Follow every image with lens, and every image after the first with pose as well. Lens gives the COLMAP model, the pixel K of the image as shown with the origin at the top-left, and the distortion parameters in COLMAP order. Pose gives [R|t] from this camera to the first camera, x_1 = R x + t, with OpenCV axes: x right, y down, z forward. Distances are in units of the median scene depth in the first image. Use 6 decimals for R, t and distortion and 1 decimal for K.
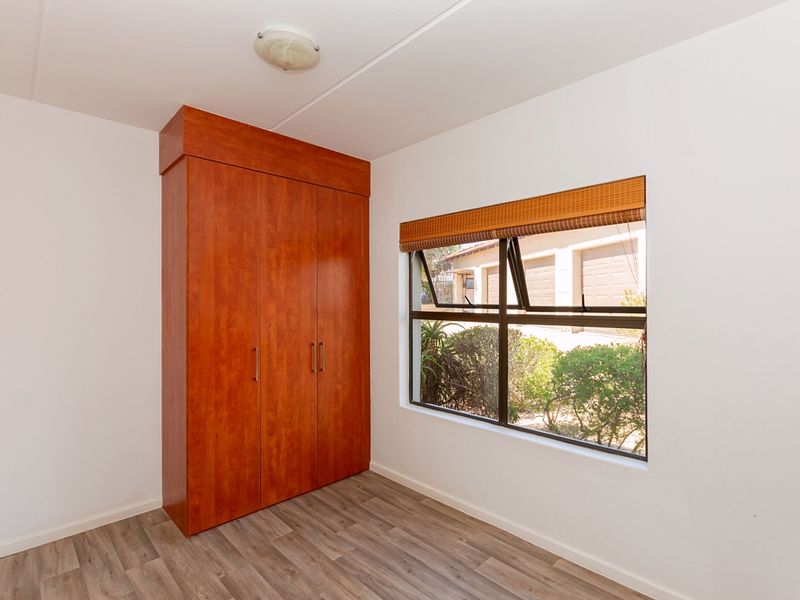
lens RADIAL K [[403.6, 0, 400.0], [0, 403.6, 300.0], [0, 0, 1]] dist [-0.004397, -0.000314]
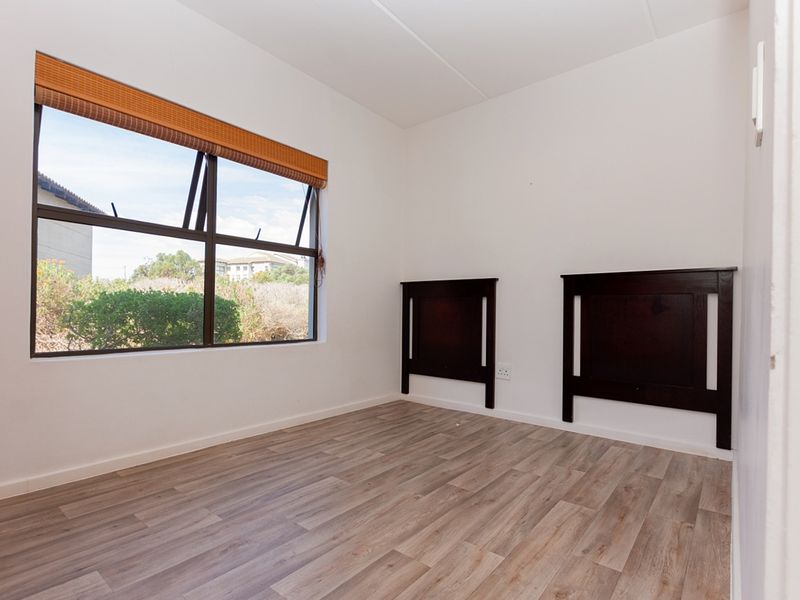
lens RADIAL K [[408.6, 0, 402.1], [0, 408.6, 318.0], [0, 0, 1]] dist [0.001423, 0.000403]
pose [[-0.111561, -0.002746, 0.993754, -0.837148], [-0.008258, 0.999964, 0.001836, 0.251097], [-0.993723, -0.008001, -0.111580, 0.686298]]
